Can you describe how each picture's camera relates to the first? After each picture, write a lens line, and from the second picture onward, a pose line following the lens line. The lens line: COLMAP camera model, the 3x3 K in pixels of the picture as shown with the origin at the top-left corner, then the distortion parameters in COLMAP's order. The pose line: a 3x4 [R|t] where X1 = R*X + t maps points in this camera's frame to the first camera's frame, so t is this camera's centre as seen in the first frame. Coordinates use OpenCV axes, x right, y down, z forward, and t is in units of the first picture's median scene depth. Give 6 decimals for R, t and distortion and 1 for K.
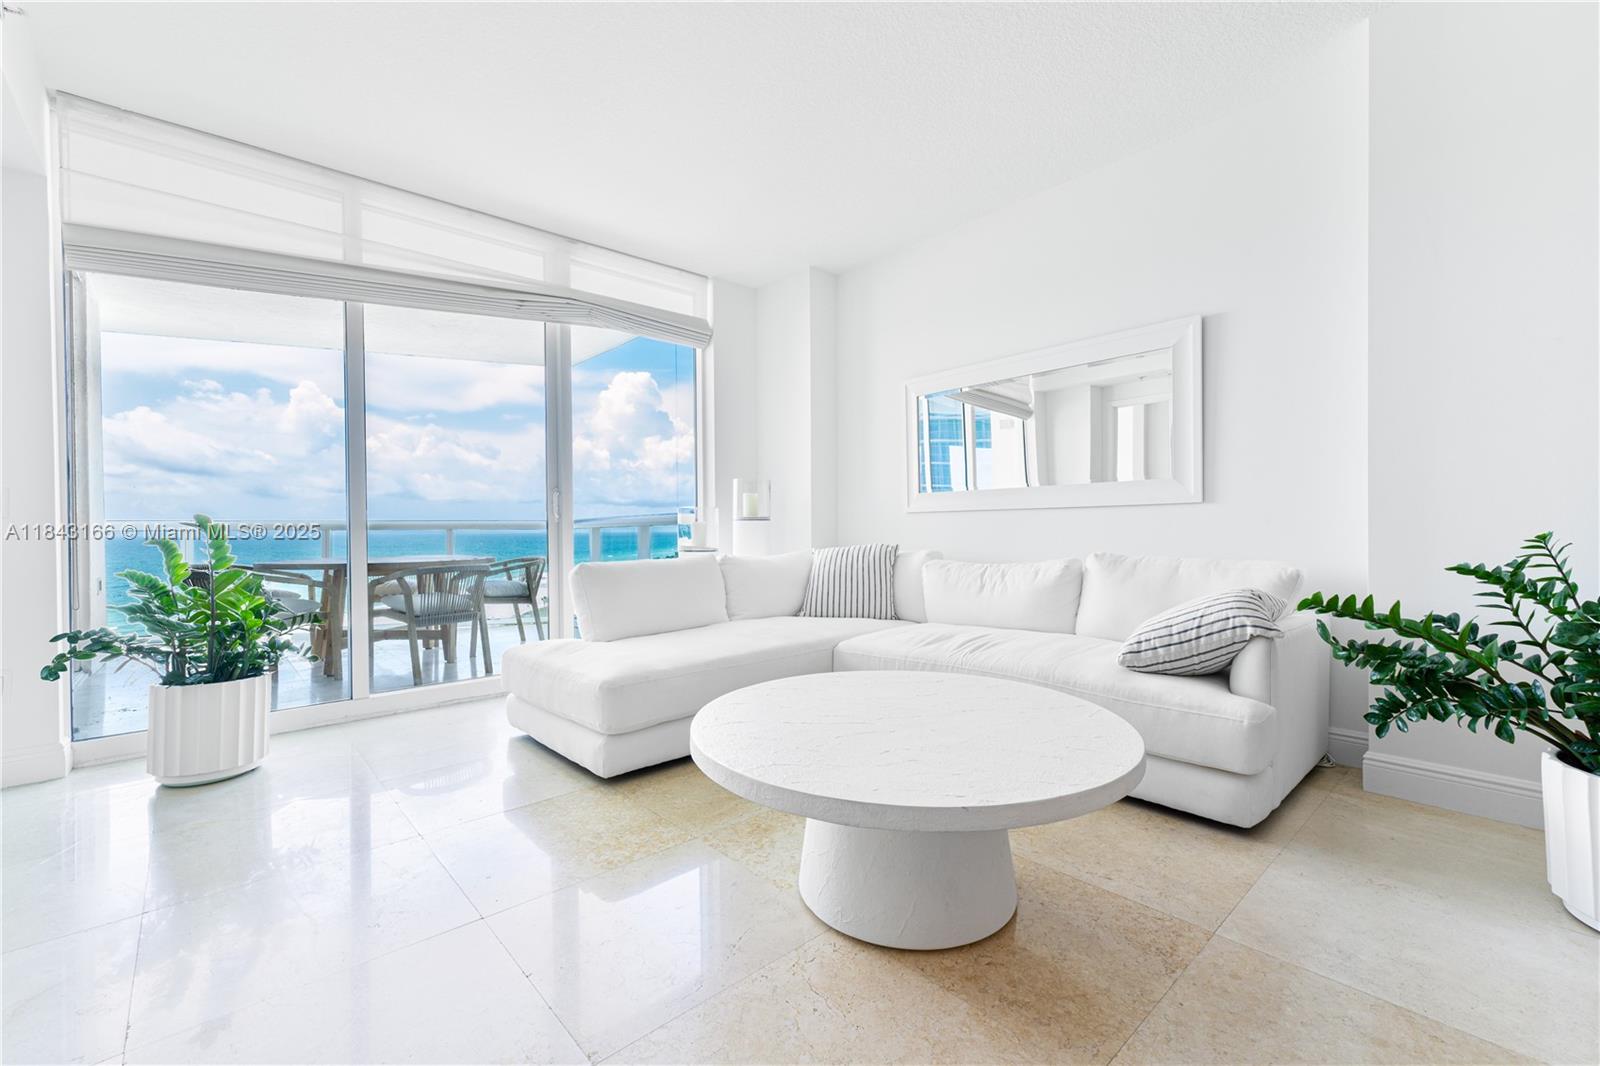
lens RADIAL K [[674.2, 0, 809.2], [0, 674.2, 531.6], [0, 0, 1]] dist [0.006099, -0.000379]
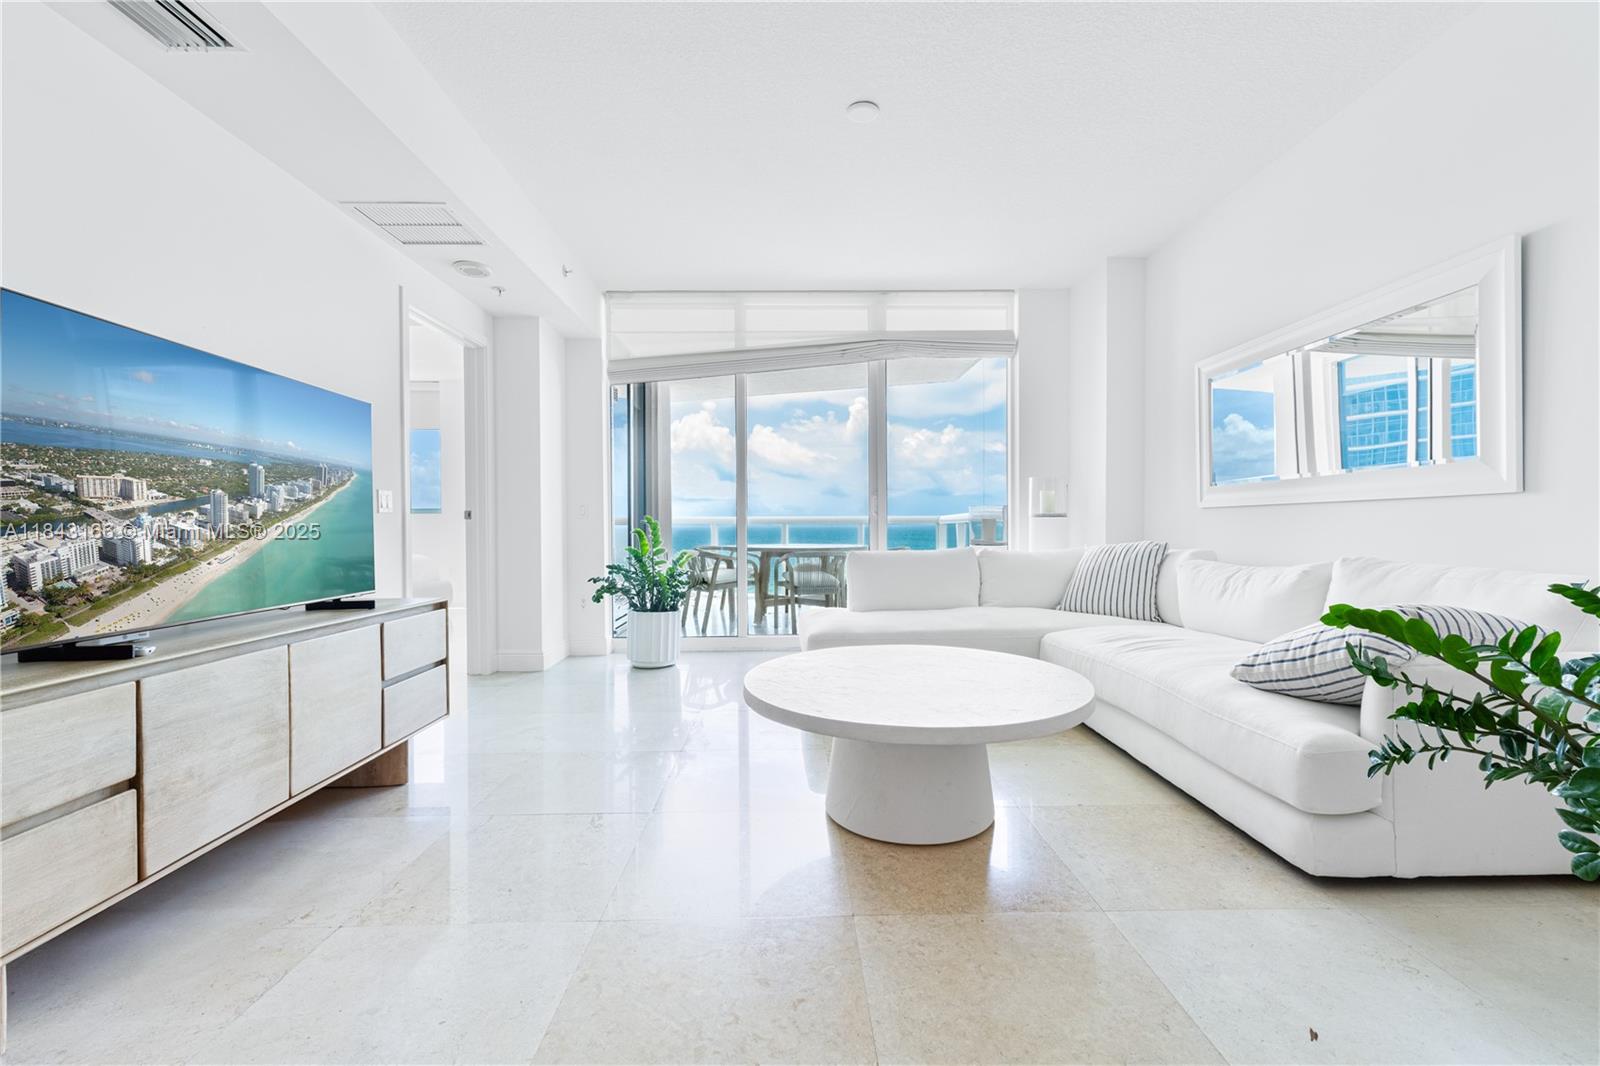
lens RADIAL K [[674.2, 0, 804.5], [0, 674.2, 529.9], [0, 0, 1]] dist [0.006099, -0.000379]
pose [[0.758054, 0.009386, -0.652124, 0.476018], [-0.005254, 0.999952, 0.008285, -0.005141], [0.652171, -0.002854, 0.758067, -0.053988]]
